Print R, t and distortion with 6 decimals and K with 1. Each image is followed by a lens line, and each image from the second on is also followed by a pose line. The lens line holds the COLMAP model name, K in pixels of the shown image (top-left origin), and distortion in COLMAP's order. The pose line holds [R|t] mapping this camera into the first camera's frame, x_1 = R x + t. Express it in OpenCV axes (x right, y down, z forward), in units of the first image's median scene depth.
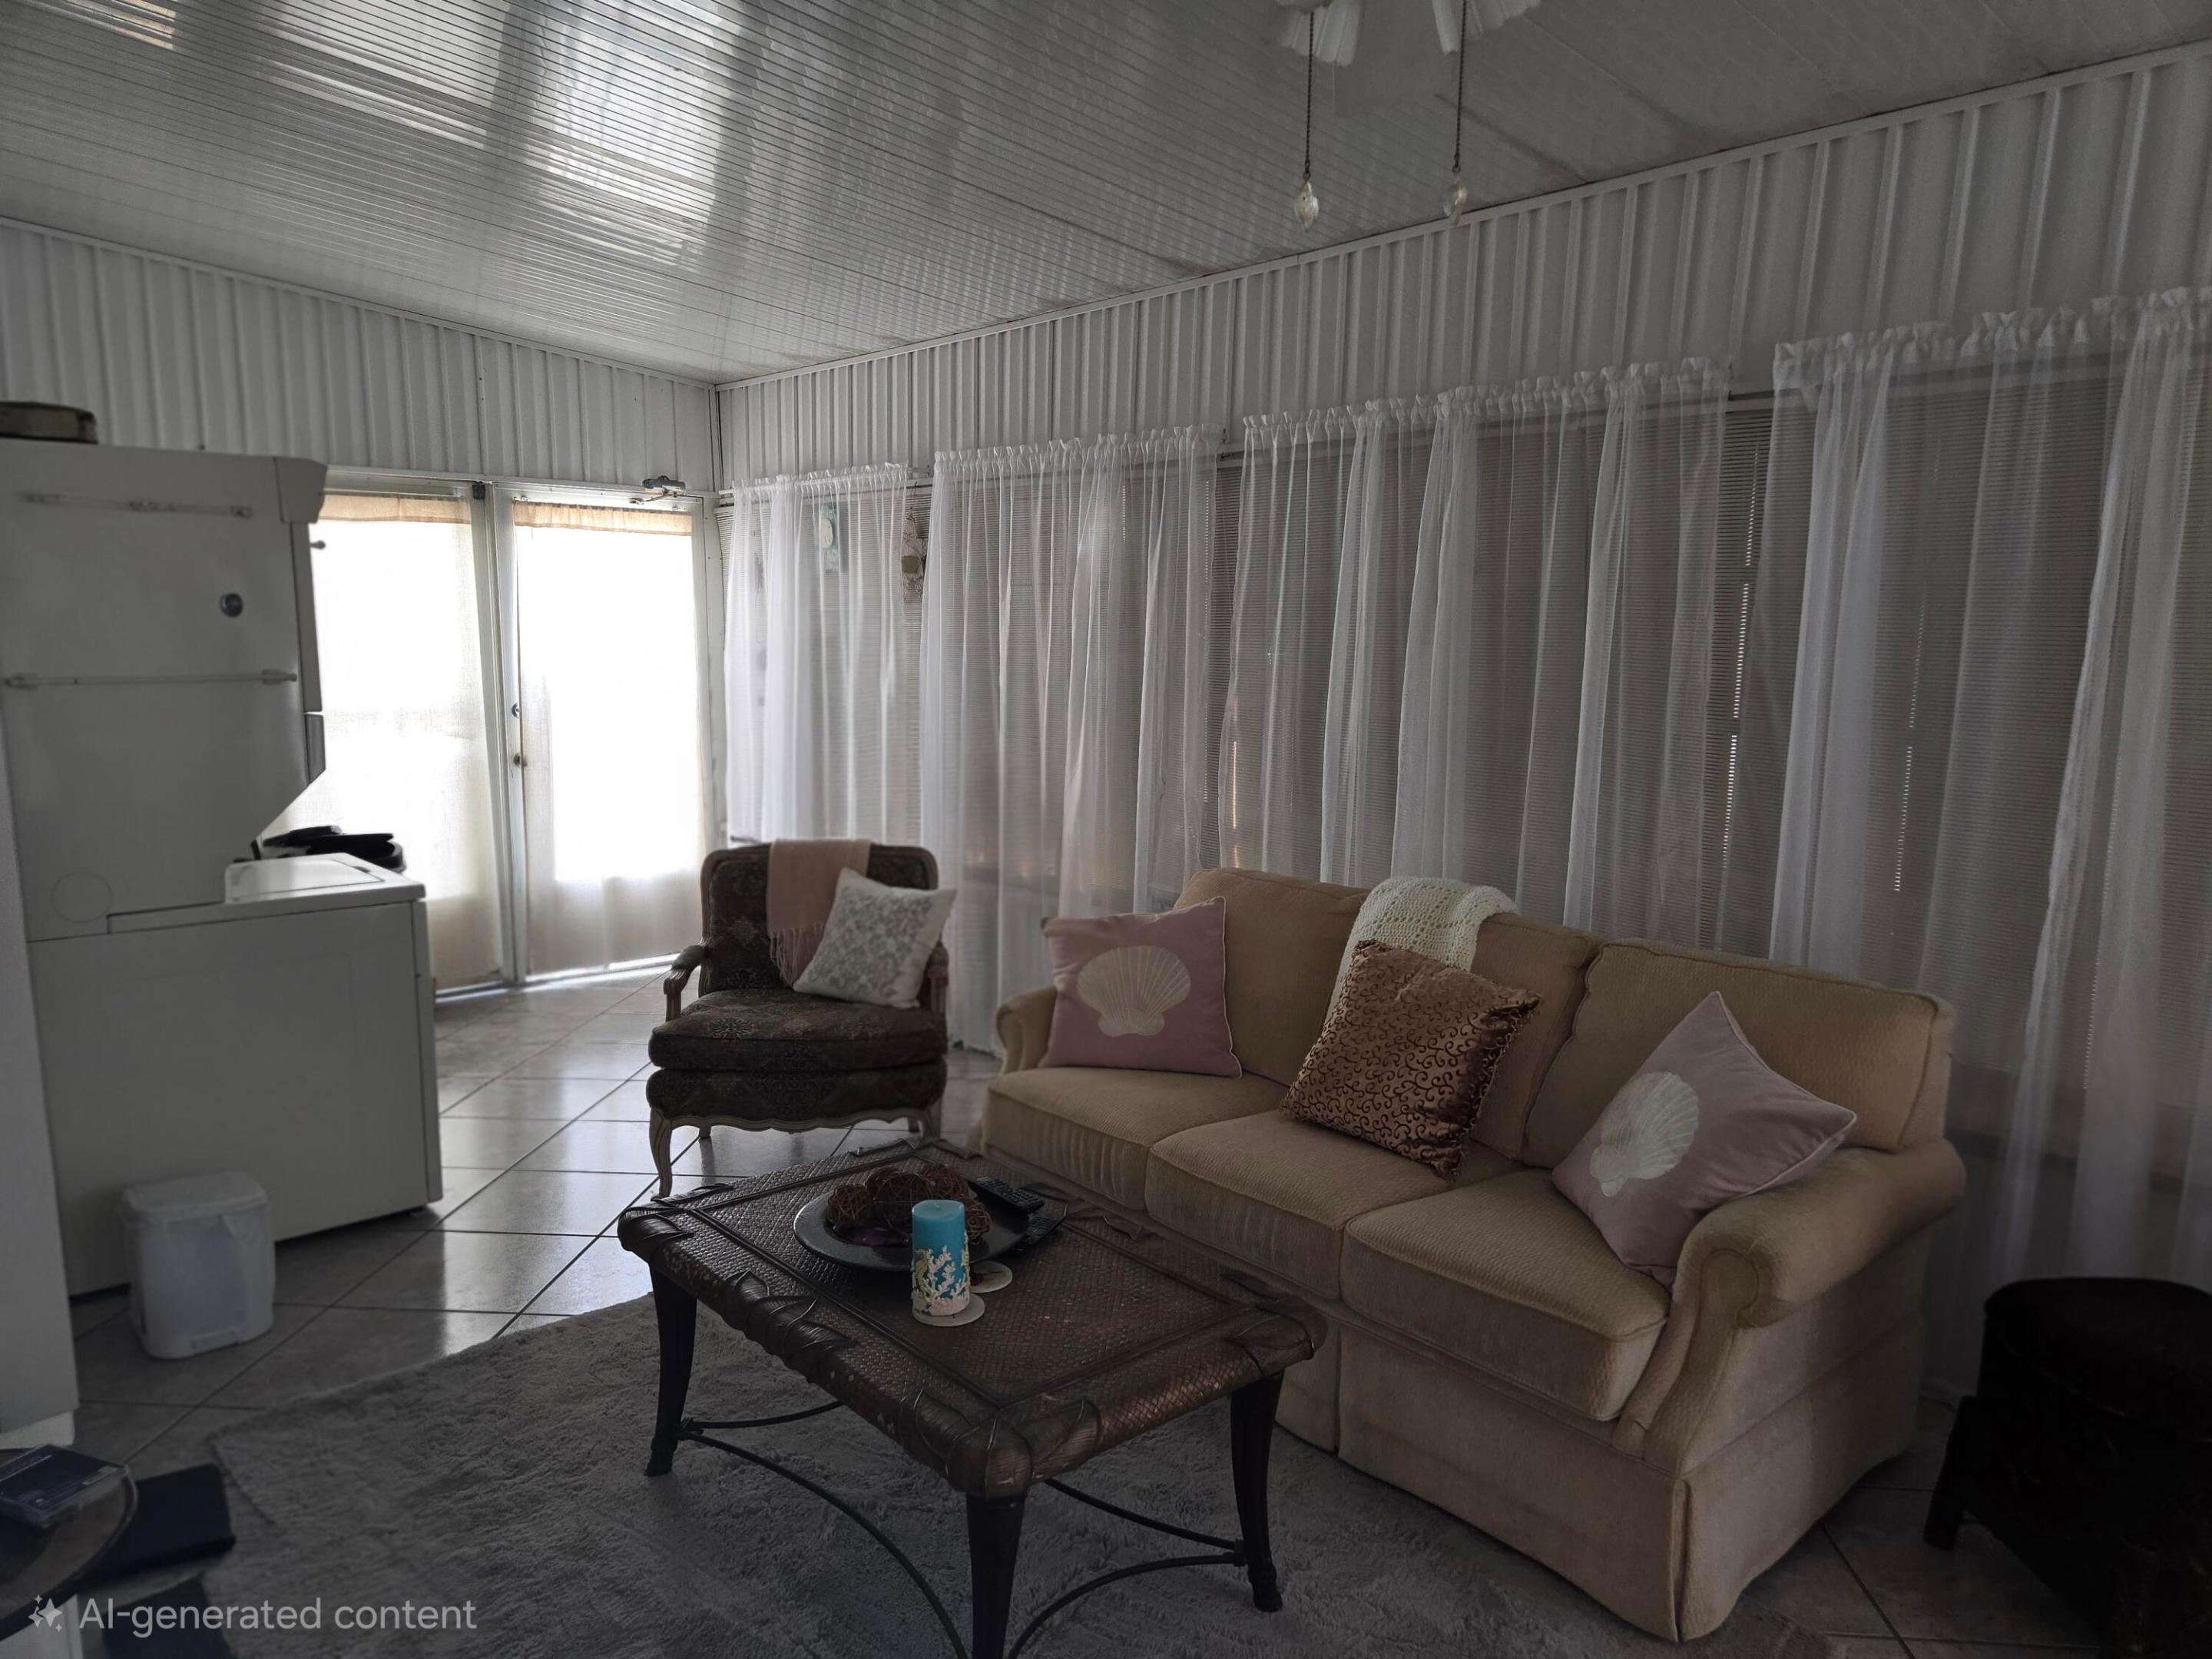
lens RADIAL K [[1481.3, 0, 1112.2], [0, 1481.3, 845.9], [0, 0, 1]] dist [0.080028, -0.061981]
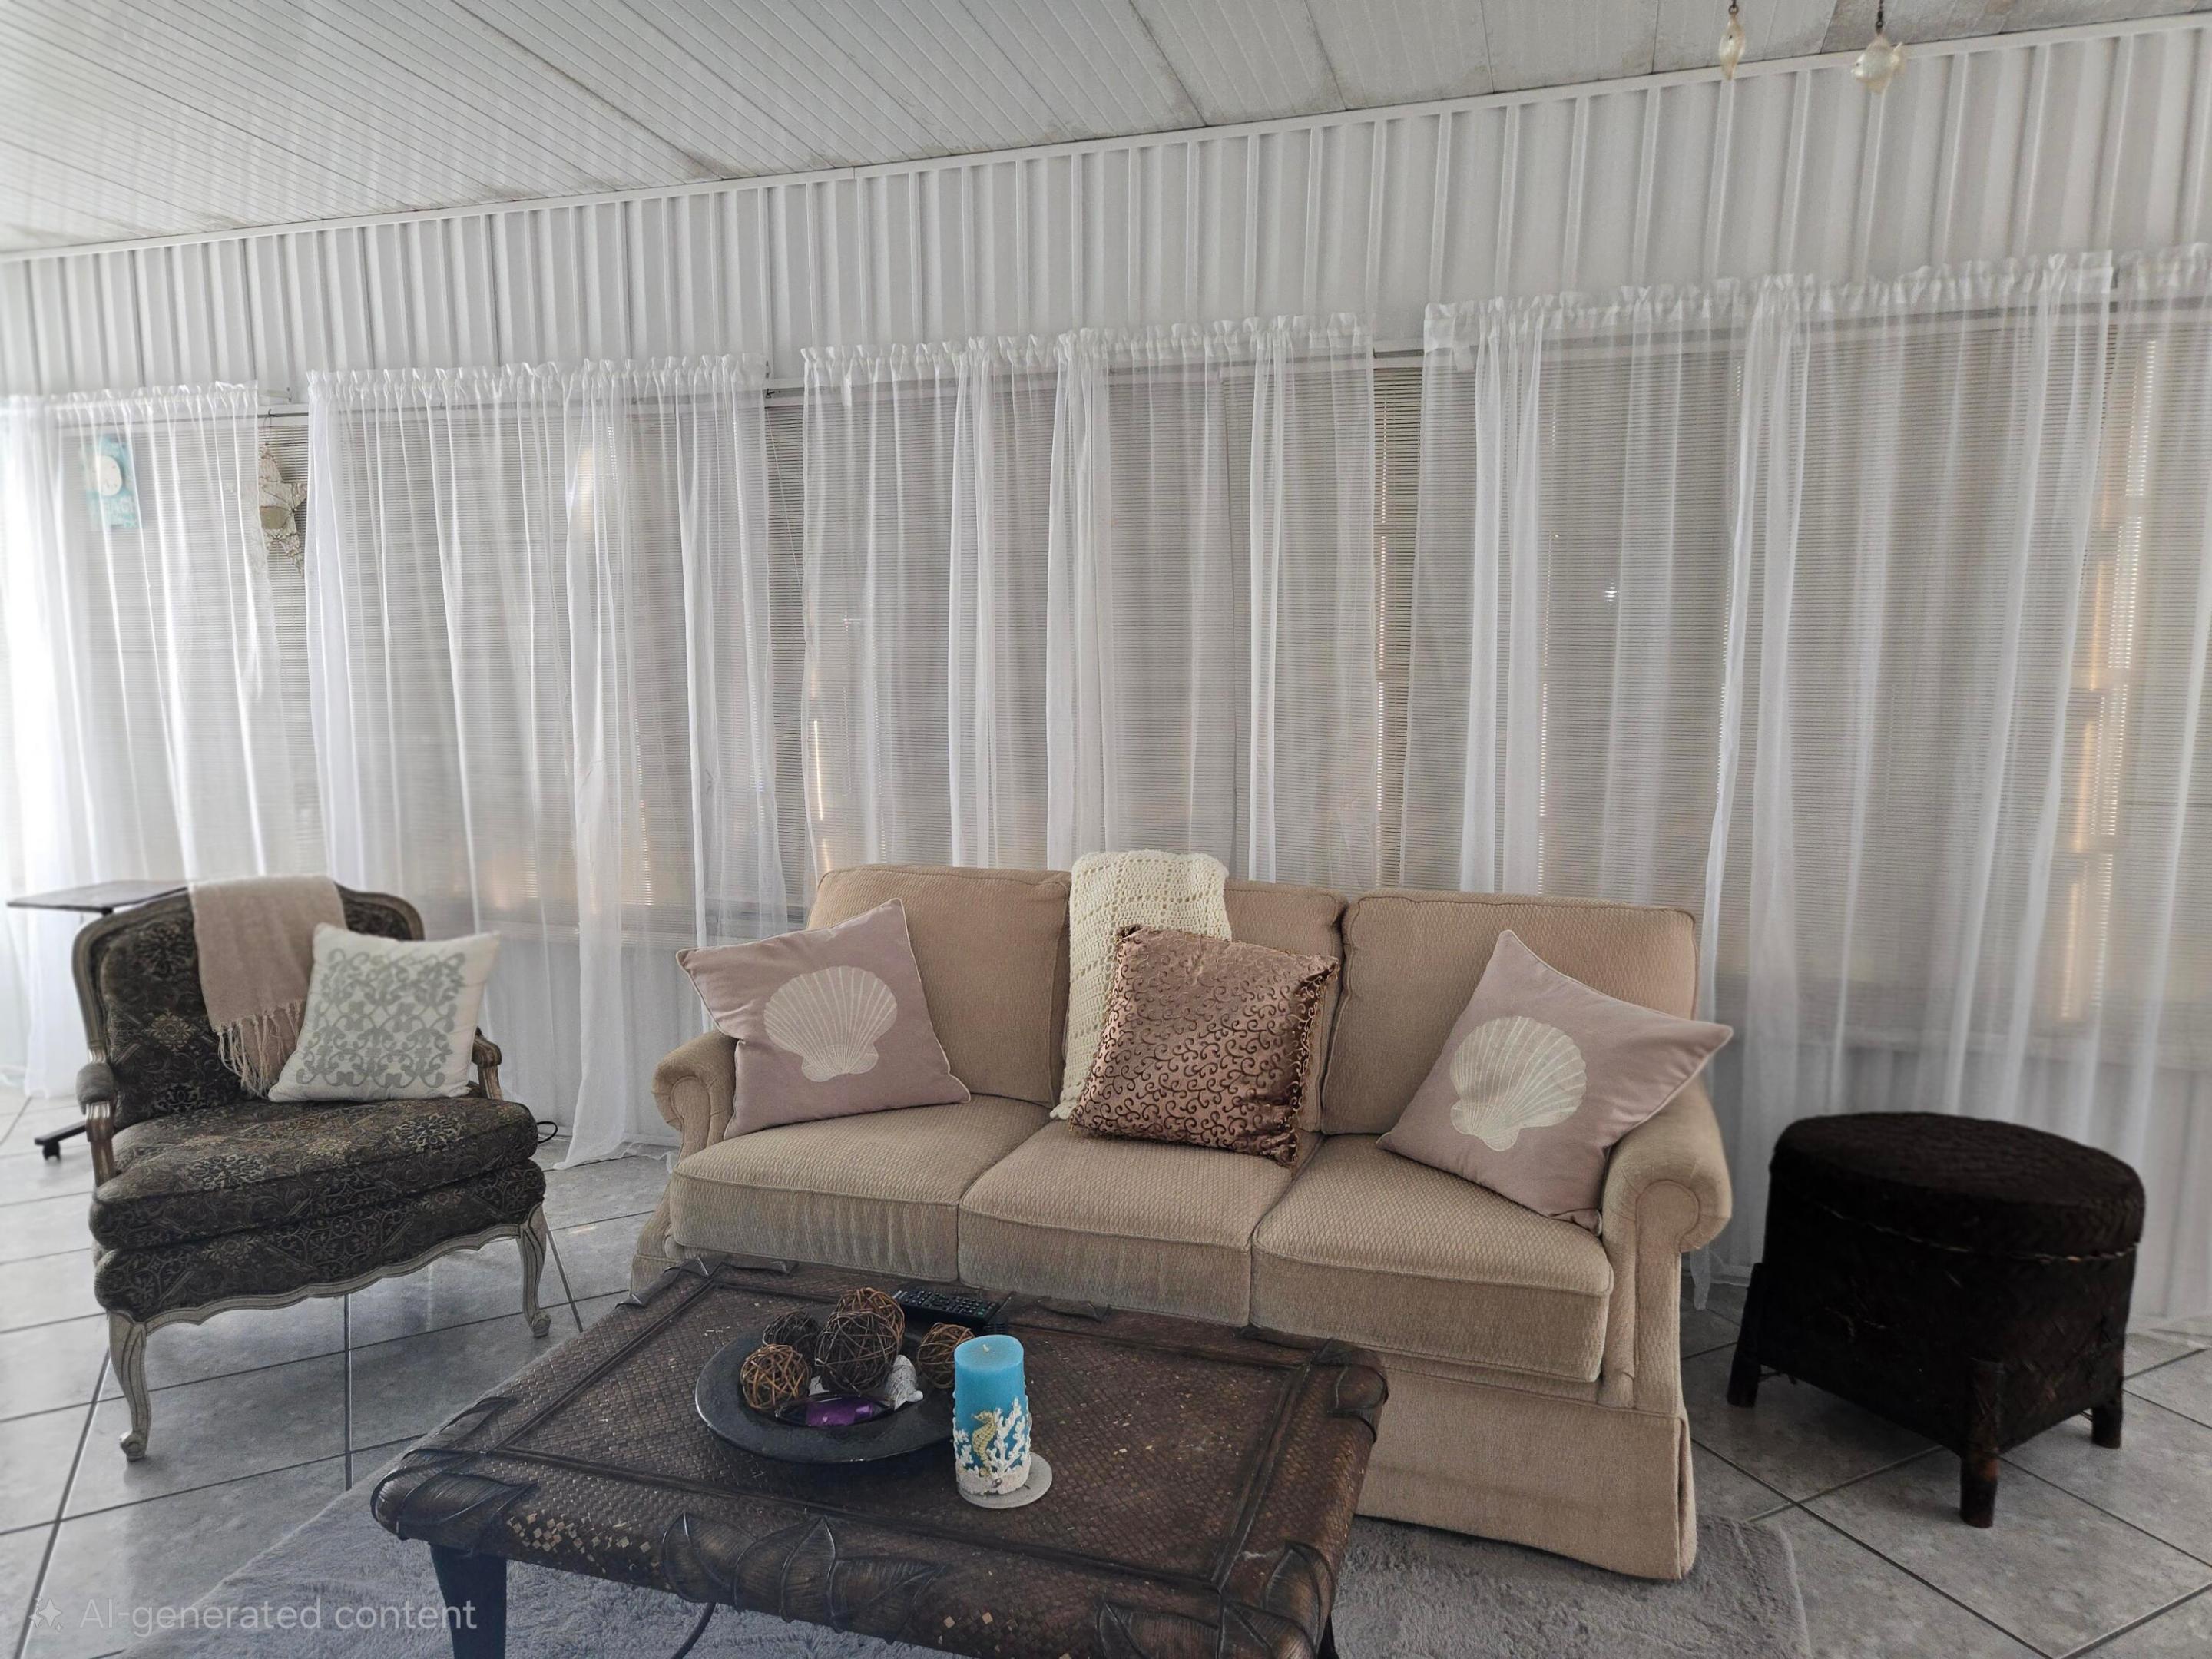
lens RADIAL K [[1481.3, 0, 1115.4], [0, 1481.3, 822.2], [0, 0, 1]] dist [0.080028, -0.061981]
pose [[0.865675, -0.094730, 0.491562, -0.258136], [0.094151, 0.995219, 0.025984, -0.022408], [-0.491673, 0.023788, 0.870455, 0.195041]]
